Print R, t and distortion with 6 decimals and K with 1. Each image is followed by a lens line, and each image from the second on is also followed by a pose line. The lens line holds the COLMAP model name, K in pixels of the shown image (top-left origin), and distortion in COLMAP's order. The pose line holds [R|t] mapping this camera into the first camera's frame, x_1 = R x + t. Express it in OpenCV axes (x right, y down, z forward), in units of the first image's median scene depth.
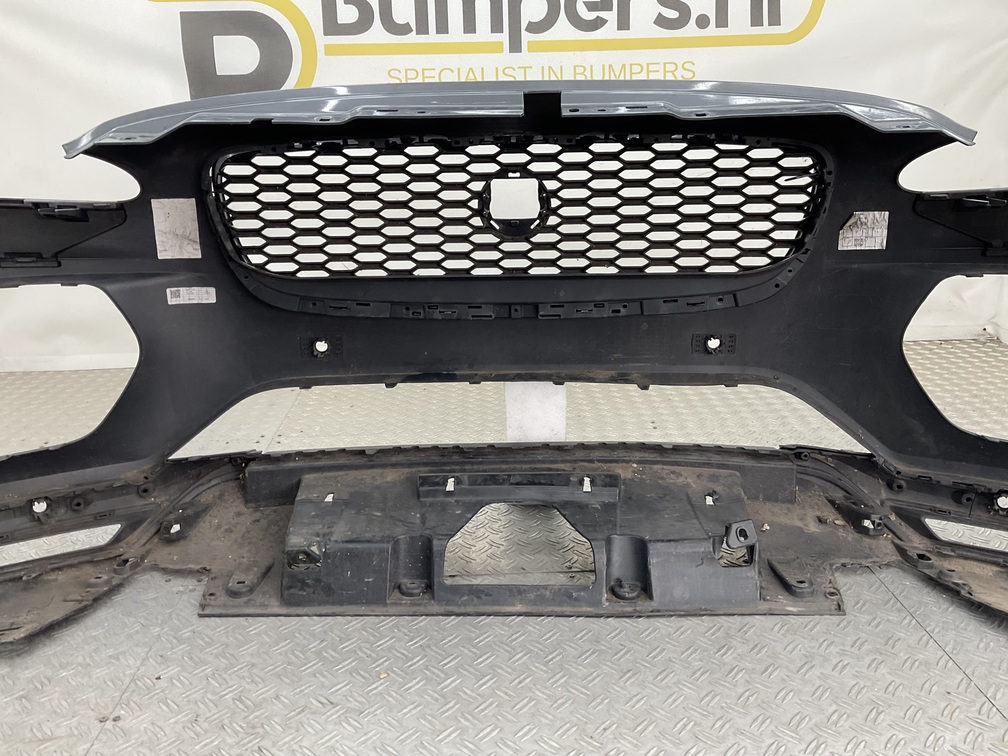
lens RADIAL K [[834.7, 0, 501.8], [0, 834.7, 372.6], [0, 0, 1]] dist [0.127945, -0.246060]
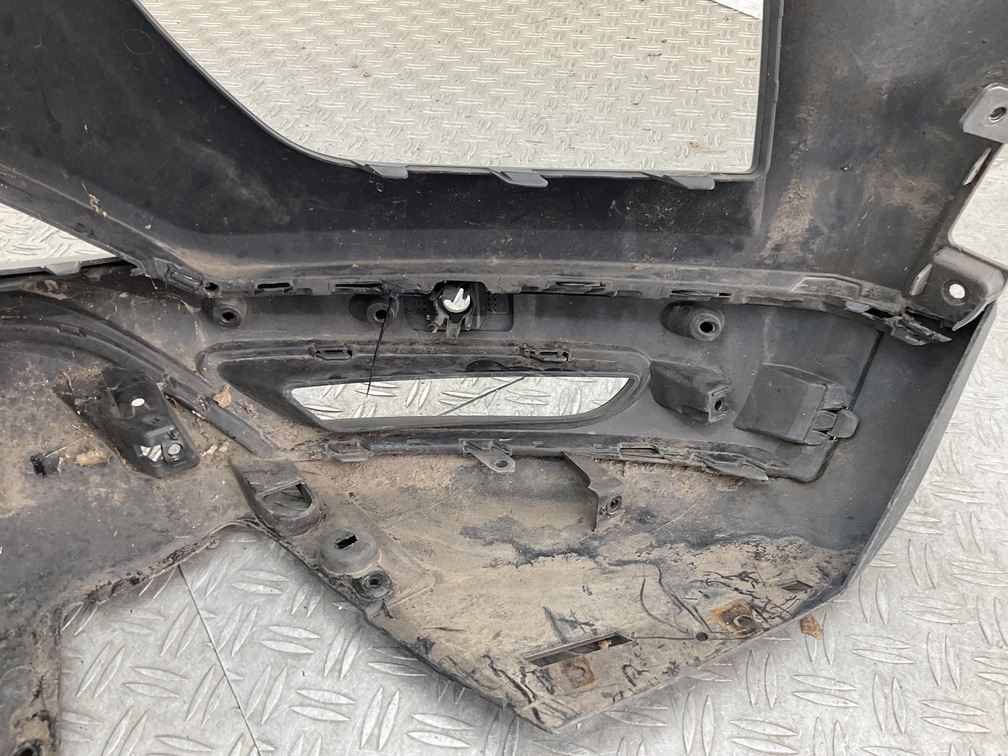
lens RADIAL K [[834.7, 0, 501.8], [0, 834.7, 372.6], [0, 0, 1]] dist [0.127945, -0.246060]
pose [[0.867320, -0.323302, 0.378459, 0.425749], [0.144600, 0.891203, 0.429939, 0.004157], [-0.476284, -0.318170, 0.819708, 0.606034]]
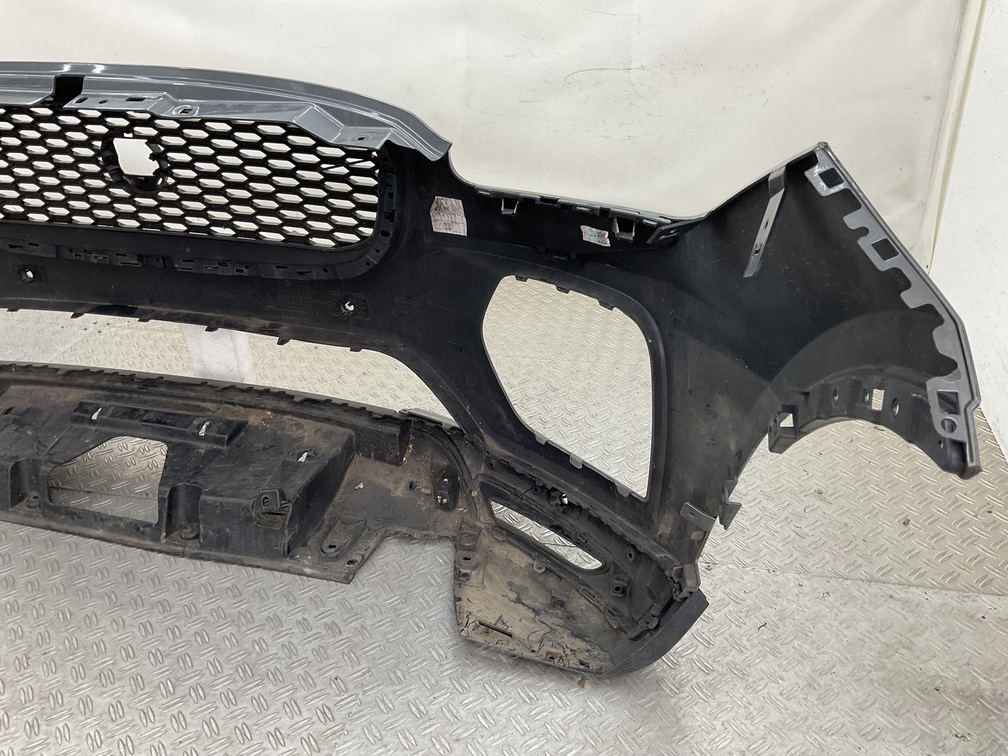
lens RADIAL K [[834.7, 0, 501.8], [0, 834.7, 372.6], [0, 0, 1]] dist [0.127945, -0.246060]
pose [[0.965937, 0.113797, -0.232413, 0.714851], [-0.059598, 0.971804, 0.228133, -0.210639], [0.251820, -0.206510, 0.945484, 0.064255]]
